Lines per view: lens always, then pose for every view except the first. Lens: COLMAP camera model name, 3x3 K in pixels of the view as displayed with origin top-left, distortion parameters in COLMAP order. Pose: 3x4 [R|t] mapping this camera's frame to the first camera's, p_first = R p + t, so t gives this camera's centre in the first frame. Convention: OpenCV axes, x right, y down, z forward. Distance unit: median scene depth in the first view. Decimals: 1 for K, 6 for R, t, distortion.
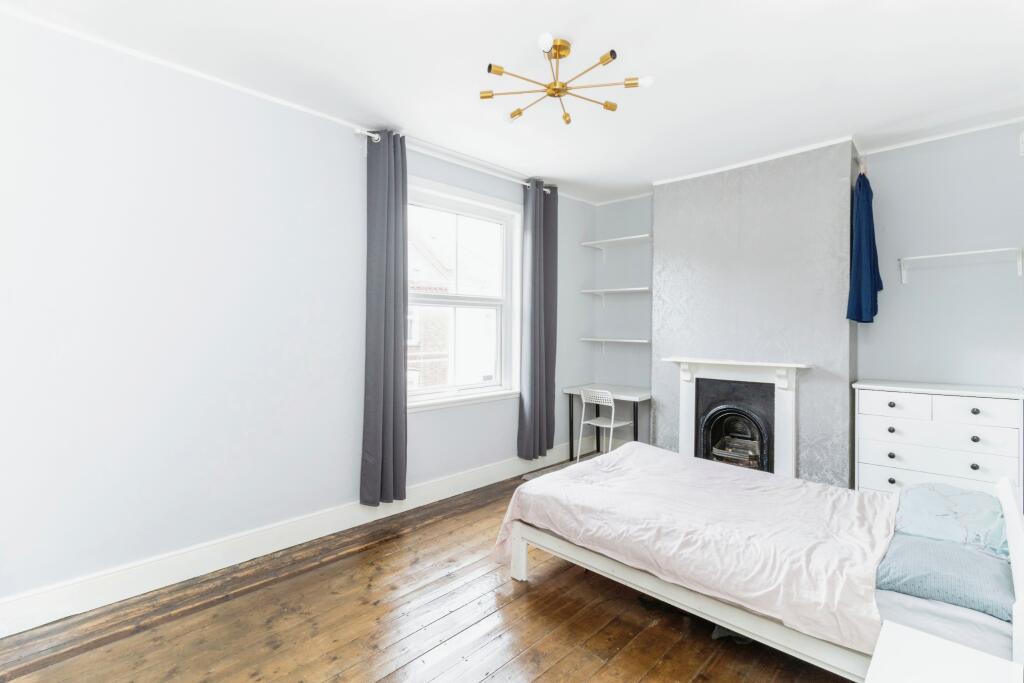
lens RADIAL K [[479.2, 0, 510.7], [0, 479.2, 337.9], [0, 0, 1]] dist [-0.000305, 0.000242]
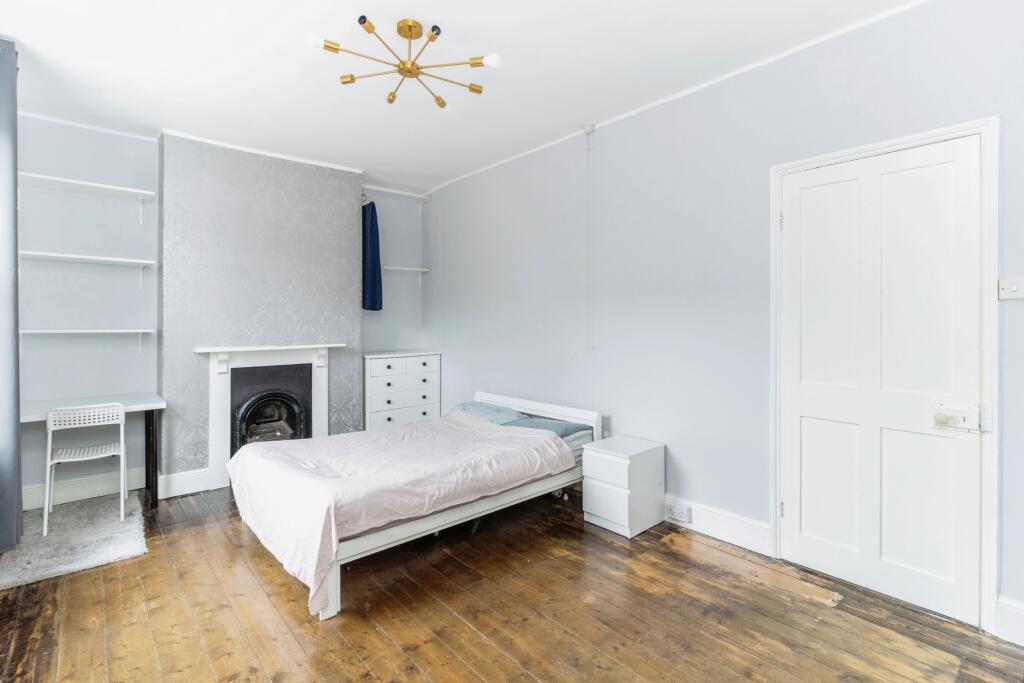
lens RADIAL K [[479.2, 0, 510.7], [0, 479.2, 337.9], [0, 0, 1]] dist [-0.000305, 0.000242]
pose [[0.070215, -0.038476, 0.996790, -0.562309], [0.021935, 0.999074, 0.037019, 0.003293], [-0.997291, 0.019265, 0.070994, 0.461287]]
